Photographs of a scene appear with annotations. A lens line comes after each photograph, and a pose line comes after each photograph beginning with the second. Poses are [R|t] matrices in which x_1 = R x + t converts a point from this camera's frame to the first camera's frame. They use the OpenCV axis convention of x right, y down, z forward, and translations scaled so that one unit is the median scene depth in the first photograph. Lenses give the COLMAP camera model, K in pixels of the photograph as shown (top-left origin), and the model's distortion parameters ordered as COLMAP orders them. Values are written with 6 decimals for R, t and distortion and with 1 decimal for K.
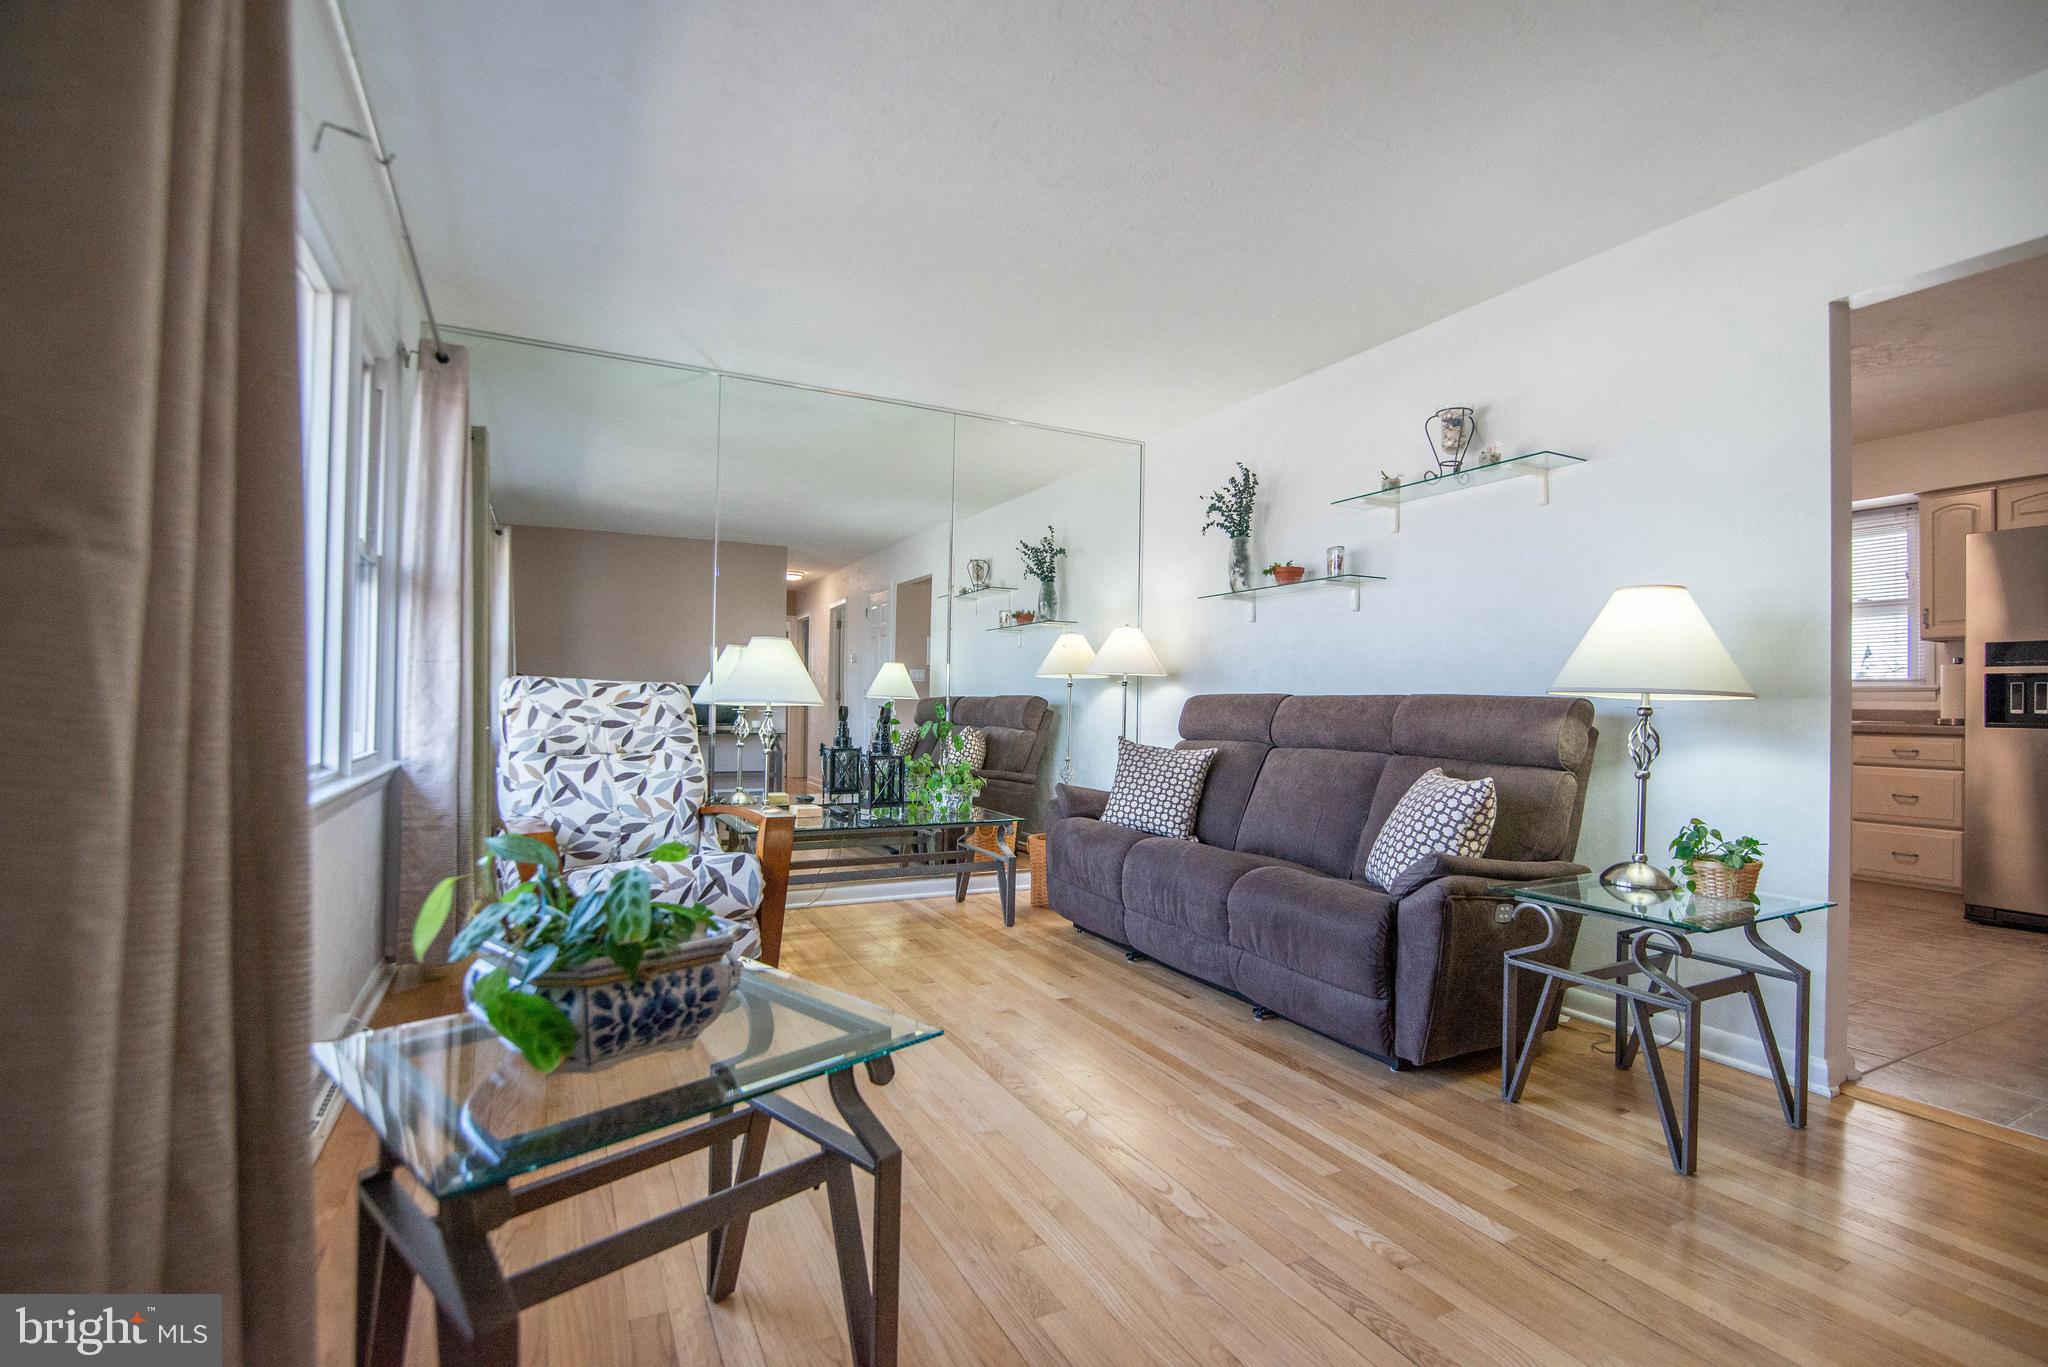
lens RADIAL K [[945.3, 0, 1035.6], [0, 945.3, 695.2], [0, 0, 1]] dist [-0.021246, 0.002237]
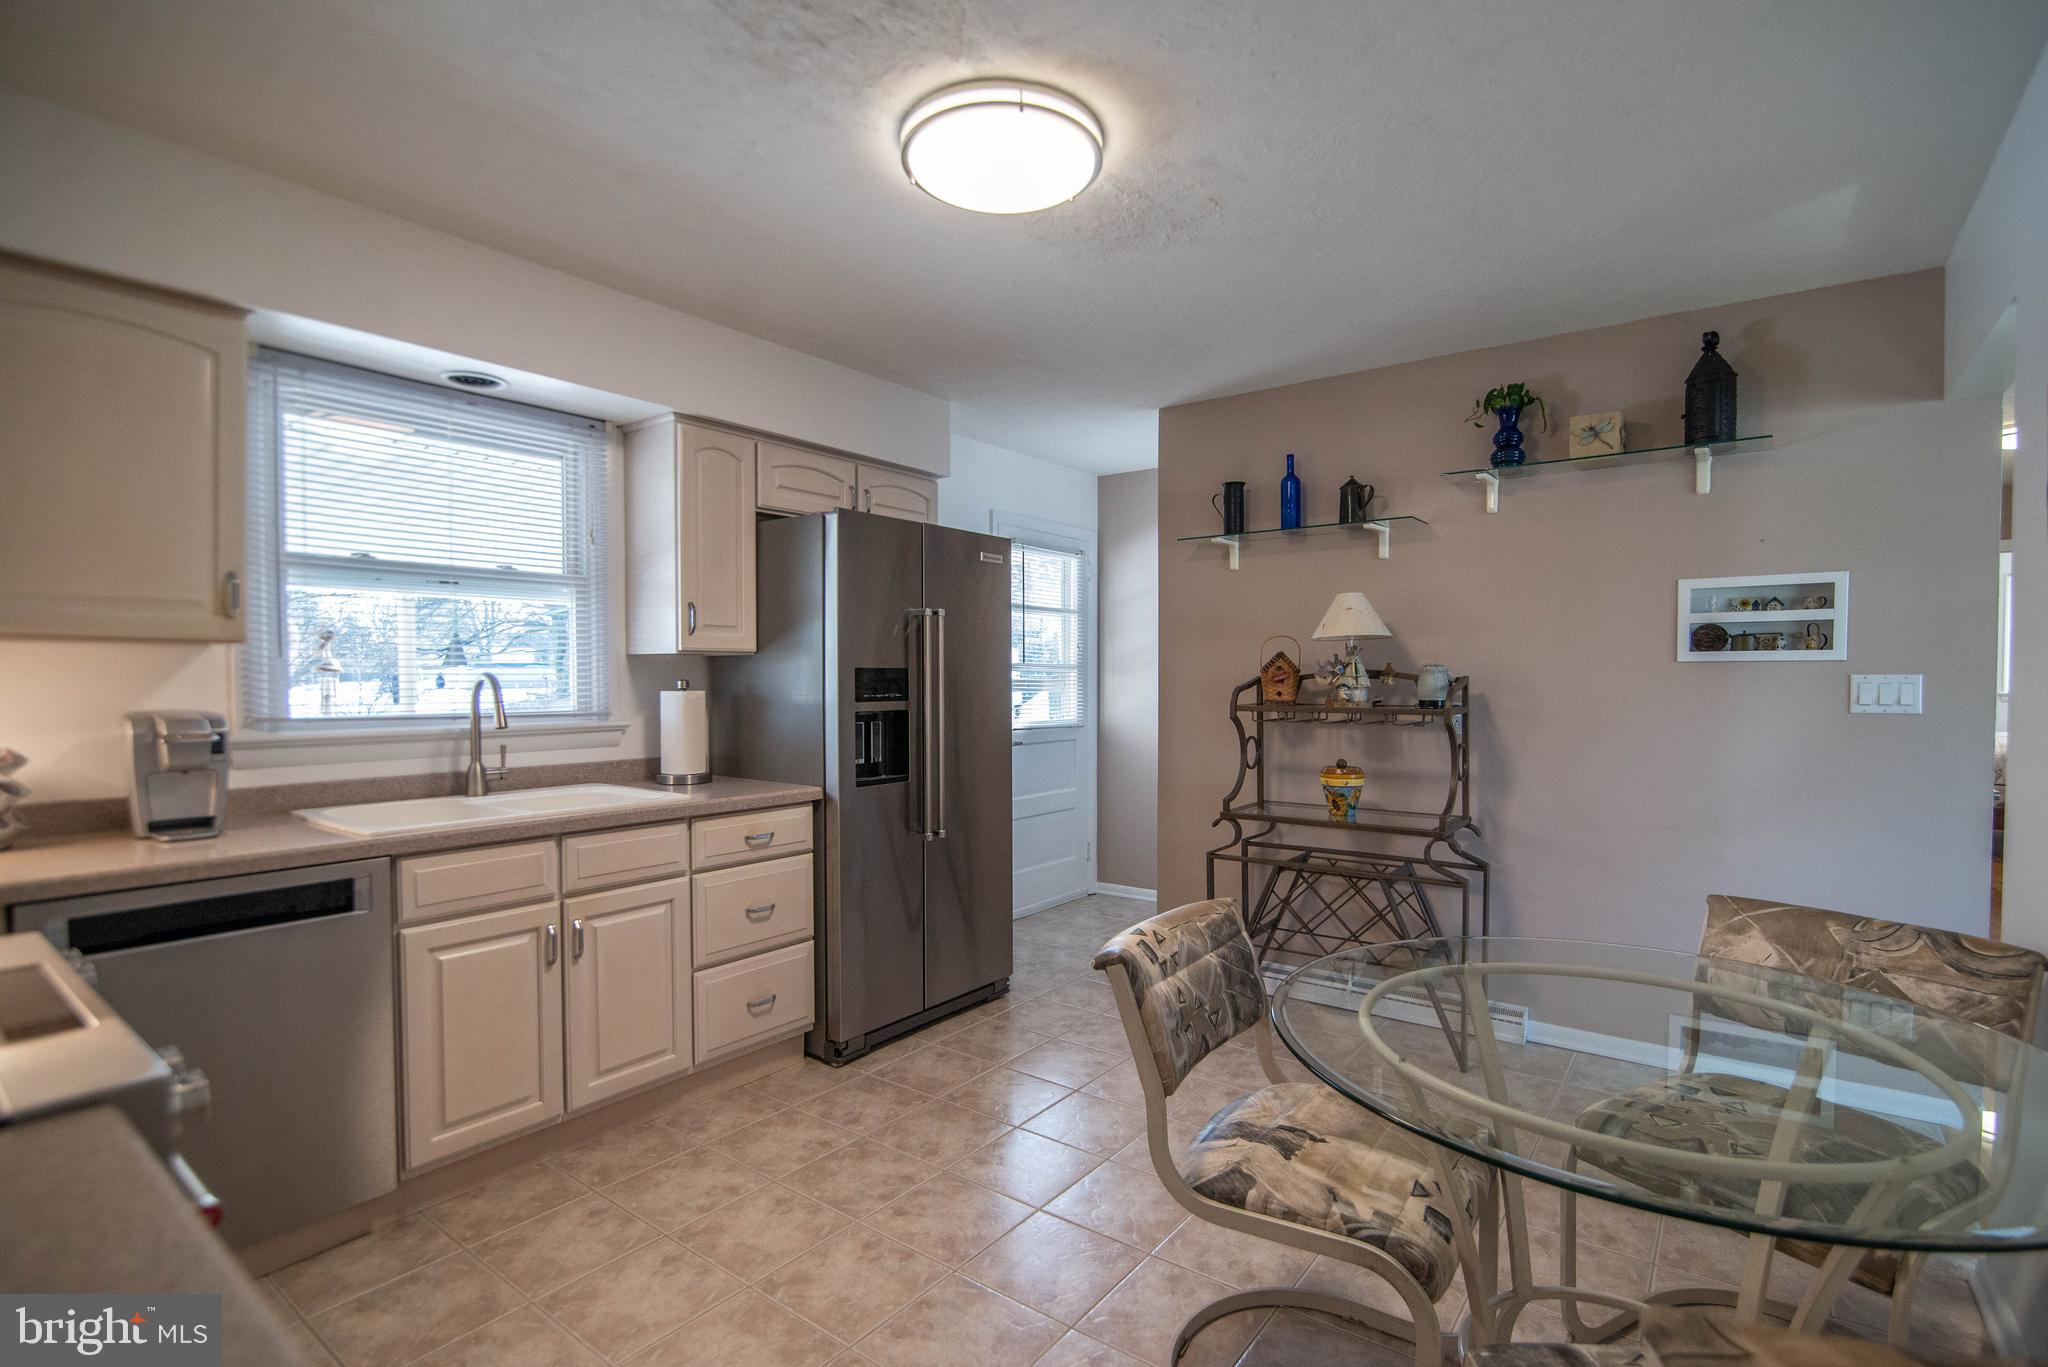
lens RADIAL K [[945.3, 0, 1041.7], [0, 945.3, 686.3], [0, 0, 1]] dist [-0.021246, 0.002237]
pose [[-0.434945, -0.019234, 0.900252, 0.303779], [-0.009214, 0.999815, 0.016910, -0.054565], [-0.900410, -0.000940, -0.435042, 1.154090]]
